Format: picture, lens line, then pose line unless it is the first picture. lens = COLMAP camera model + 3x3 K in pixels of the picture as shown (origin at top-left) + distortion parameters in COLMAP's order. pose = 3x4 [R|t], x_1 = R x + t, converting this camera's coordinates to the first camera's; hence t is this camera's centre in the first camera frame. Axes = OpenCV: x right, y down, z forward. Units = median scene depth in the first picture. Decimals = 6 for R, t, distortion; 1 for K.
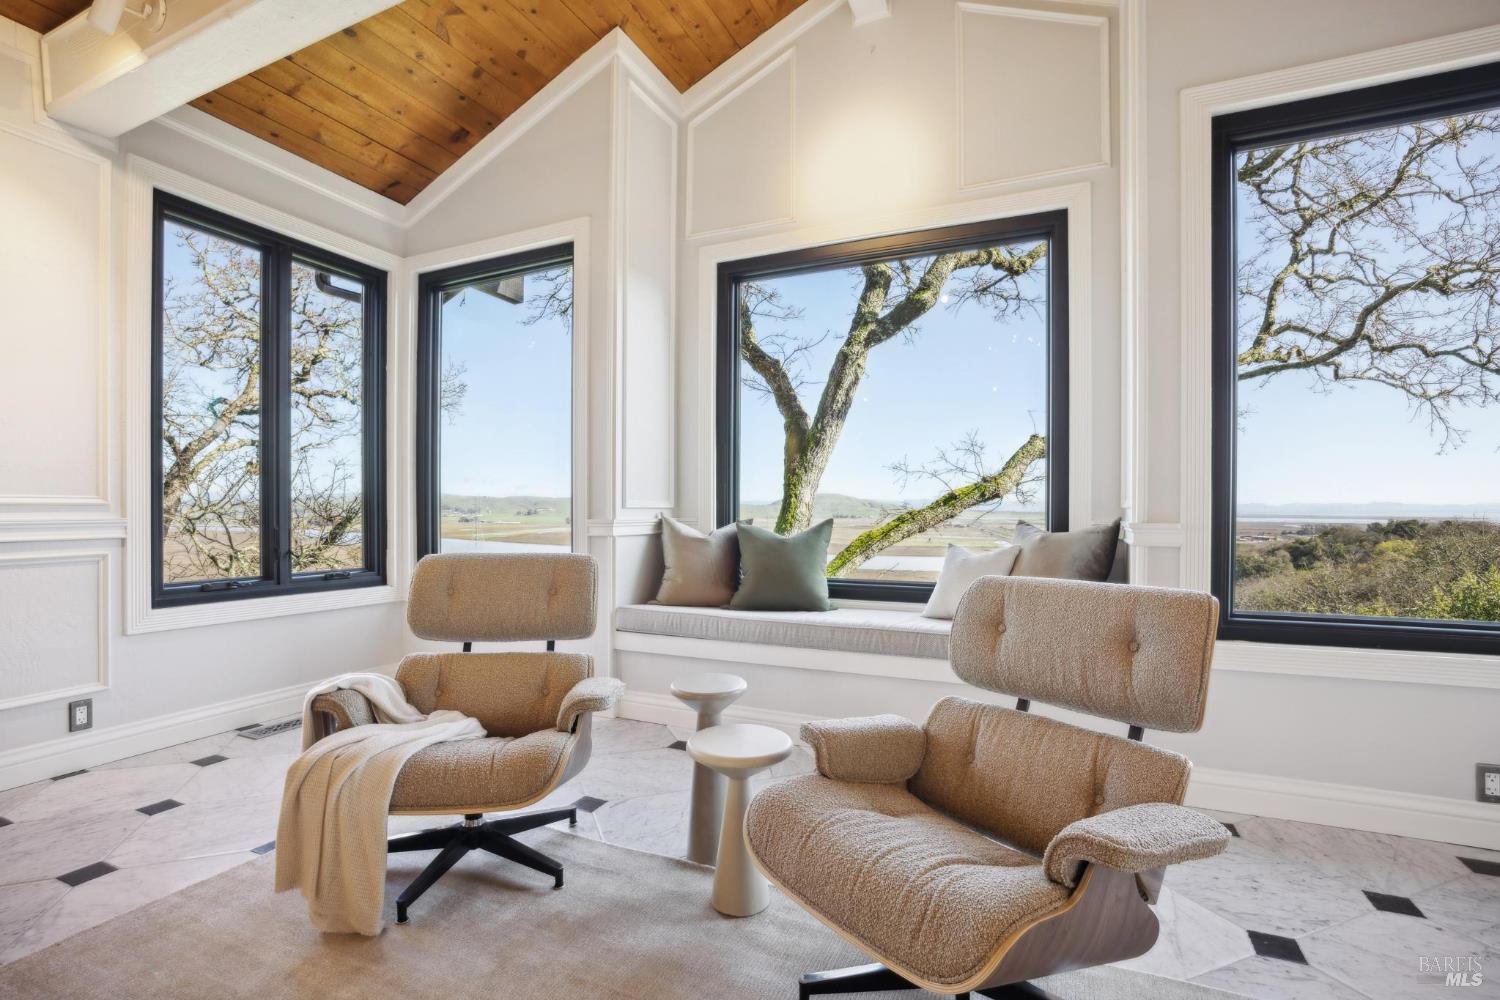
lens RADIAL K [[668.1, 0, 755.0], [0, 668.1, 509.2], [0, 0, 1]] dist [-0.002346, 0.000253]
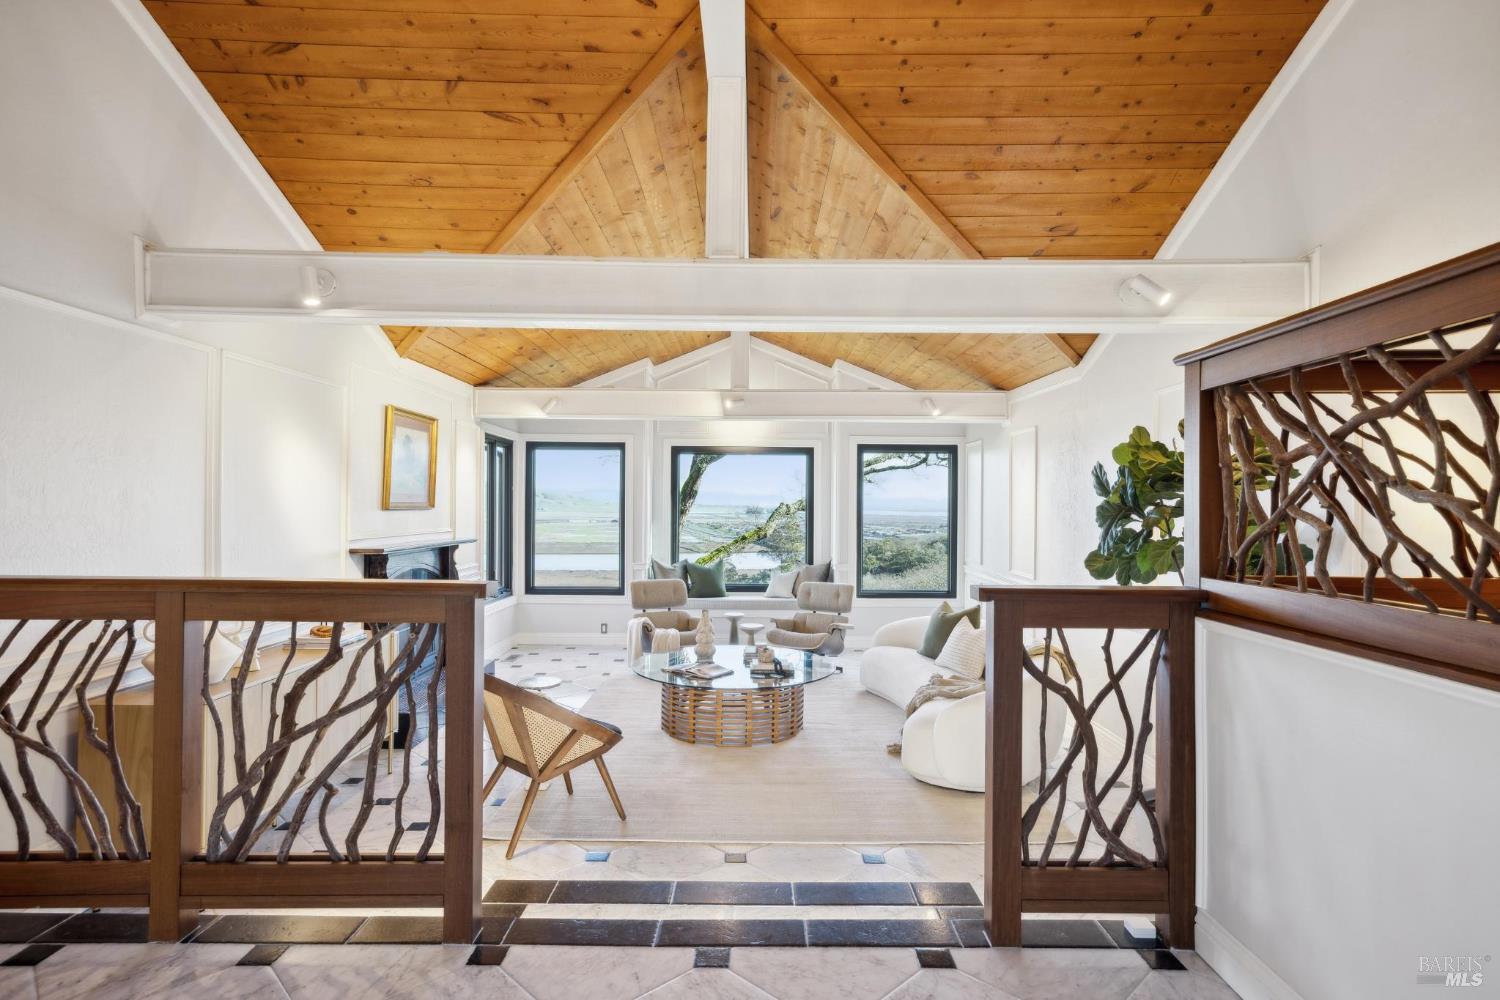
lens RADIAL K [[668.1, 0, 755.0], [0, 668.1, 509.2], [0, 0, 1]] dist [-0.002346, 0.000253]
pose [[0.910021, 0.005781, 0.414522, -0.888214], [-0.006001, 0.999982, -0.000772, -0.185473], [-0.414518, -0.001785, 0.910039, -1.403813]]
